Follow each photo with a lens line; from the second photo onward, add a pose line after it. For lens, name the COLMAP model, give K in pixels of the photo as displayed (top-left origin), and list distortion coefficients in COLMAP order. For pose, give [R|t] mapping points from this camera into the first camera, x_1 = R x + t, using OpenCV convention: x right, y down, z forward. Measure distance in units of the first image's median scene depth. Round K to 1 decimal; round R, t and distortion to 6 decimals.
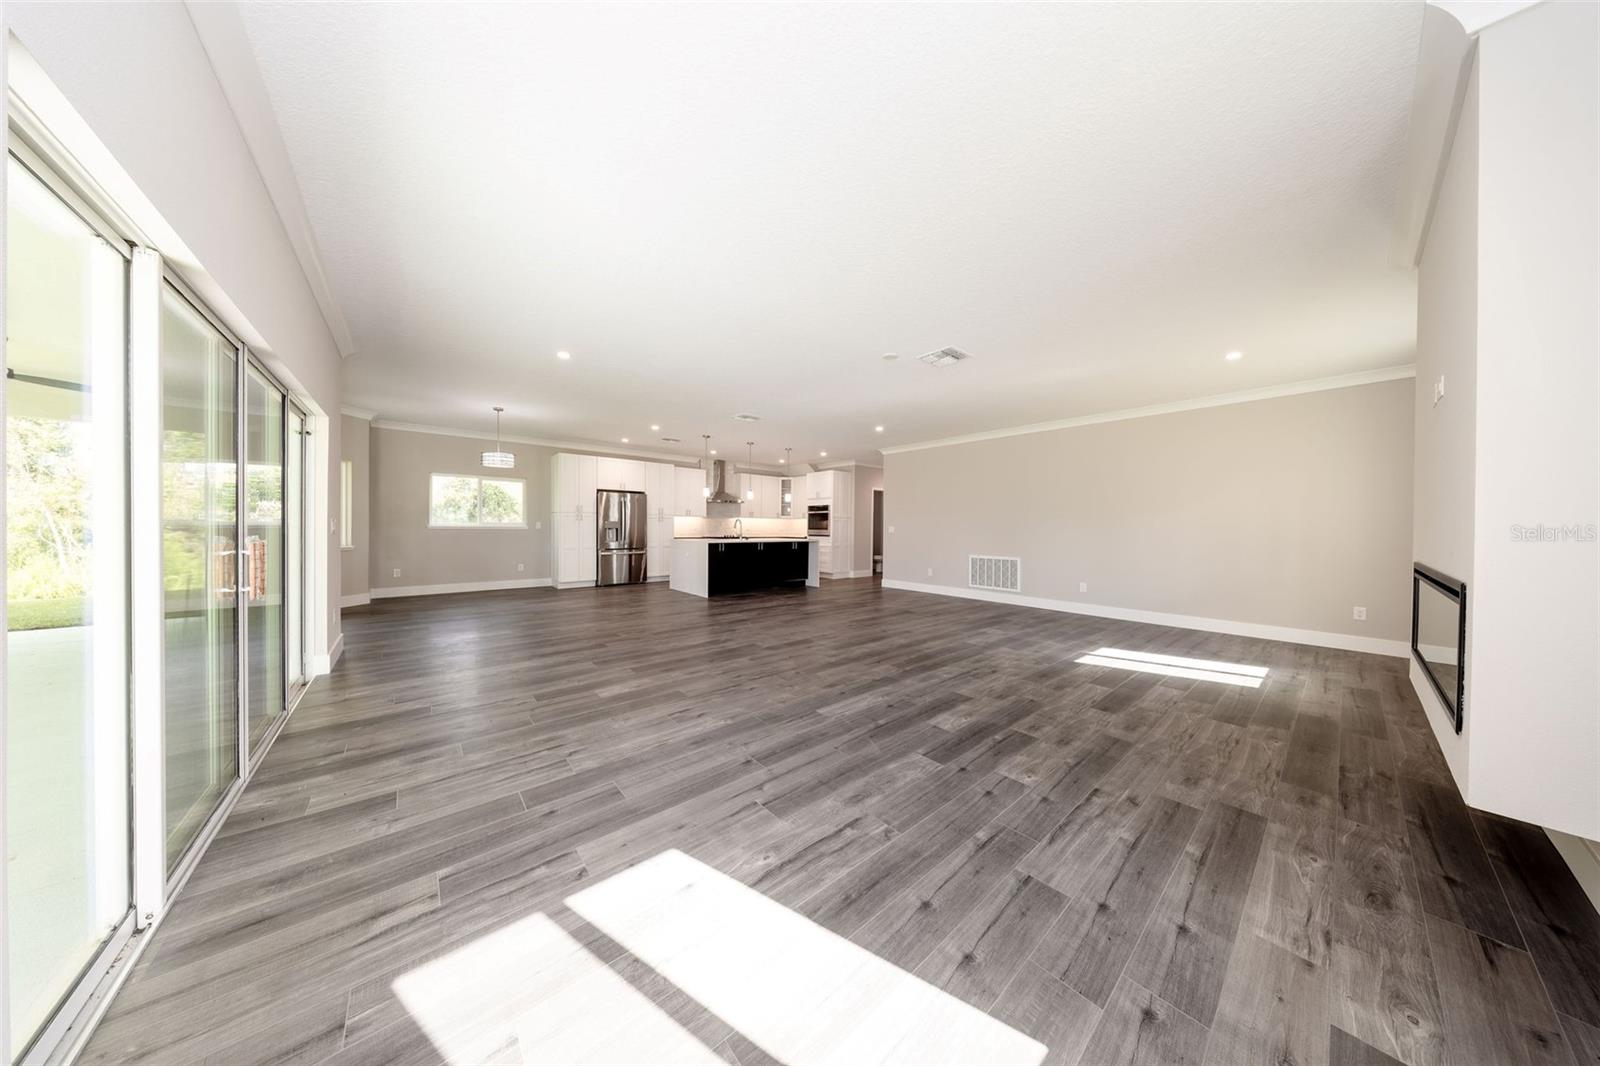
lens RADIAL K [[458.7, 0, 802.4], [0, 458.7, 534.4], [0, 0, 1]] dist [0.002937, -0.001166]
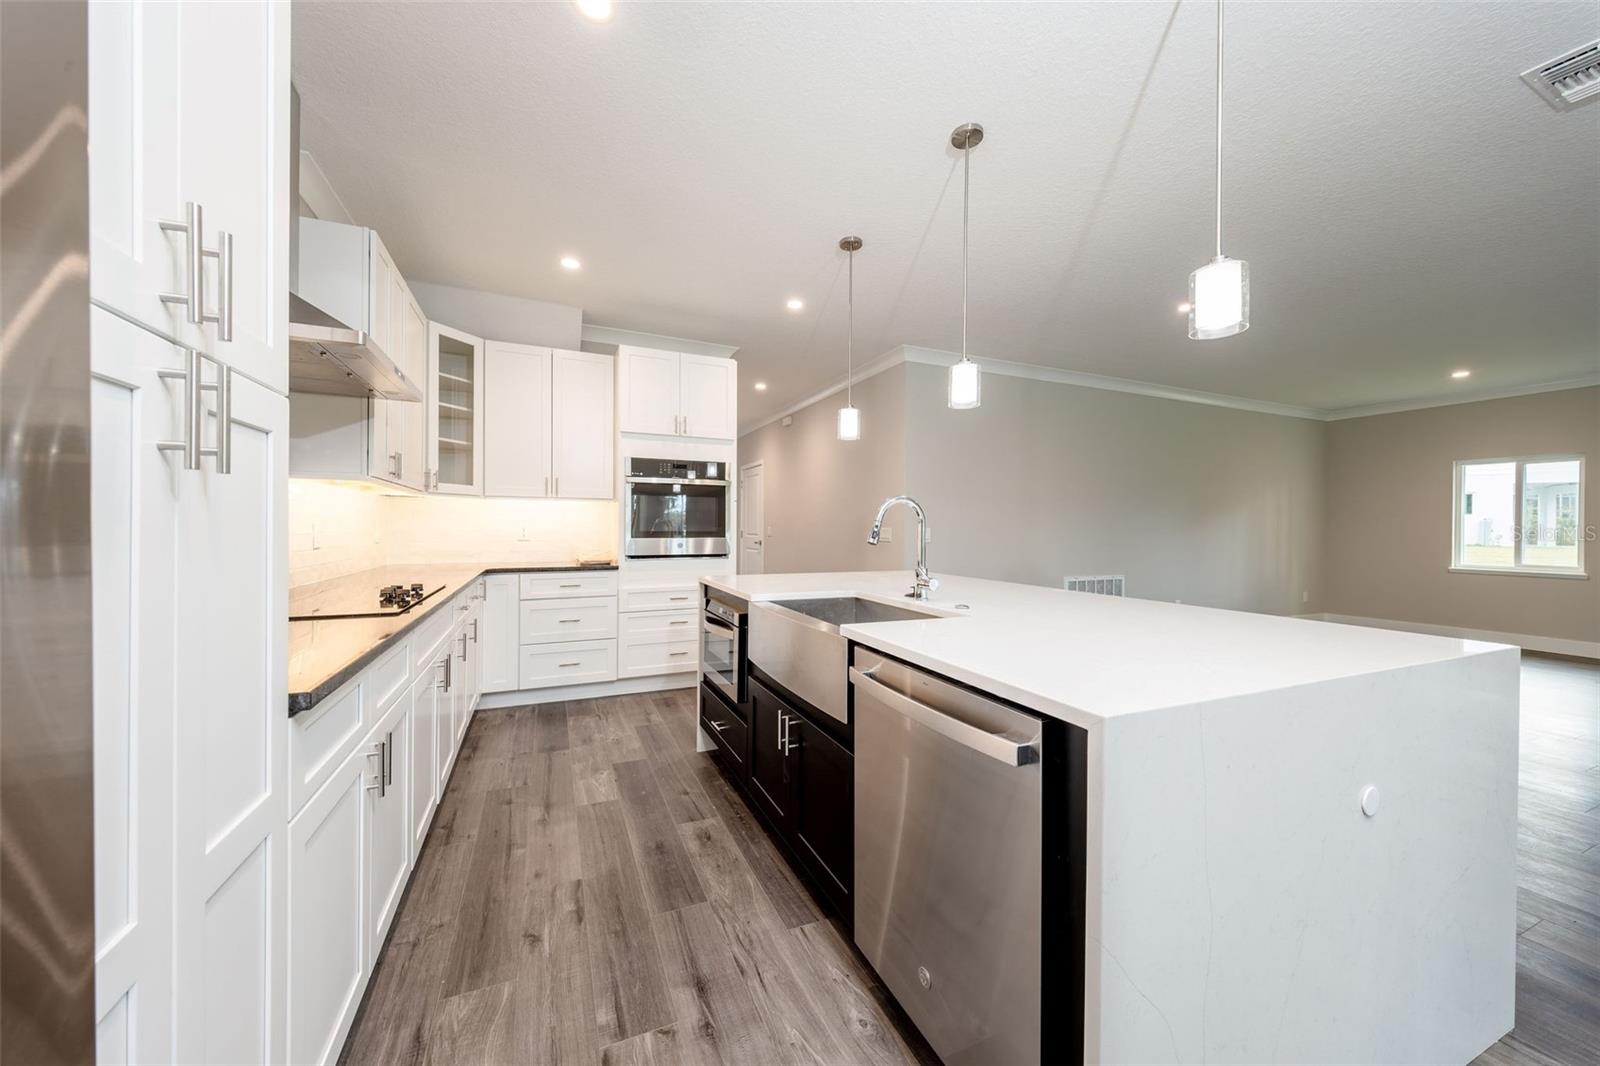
lens RADIAL K [[574.9, 0, 801.9], [0, 574.9, 539.6], [0, 0, 1]] dist [-0.018300, -0.000084]
pose [[0.281223, -0.029312, 0.959195, -0.325868], [0.005969, 0.999568, 0.028795, -0.020353], [-0.959624, -0.002372, 0.281277, 0.831391]]
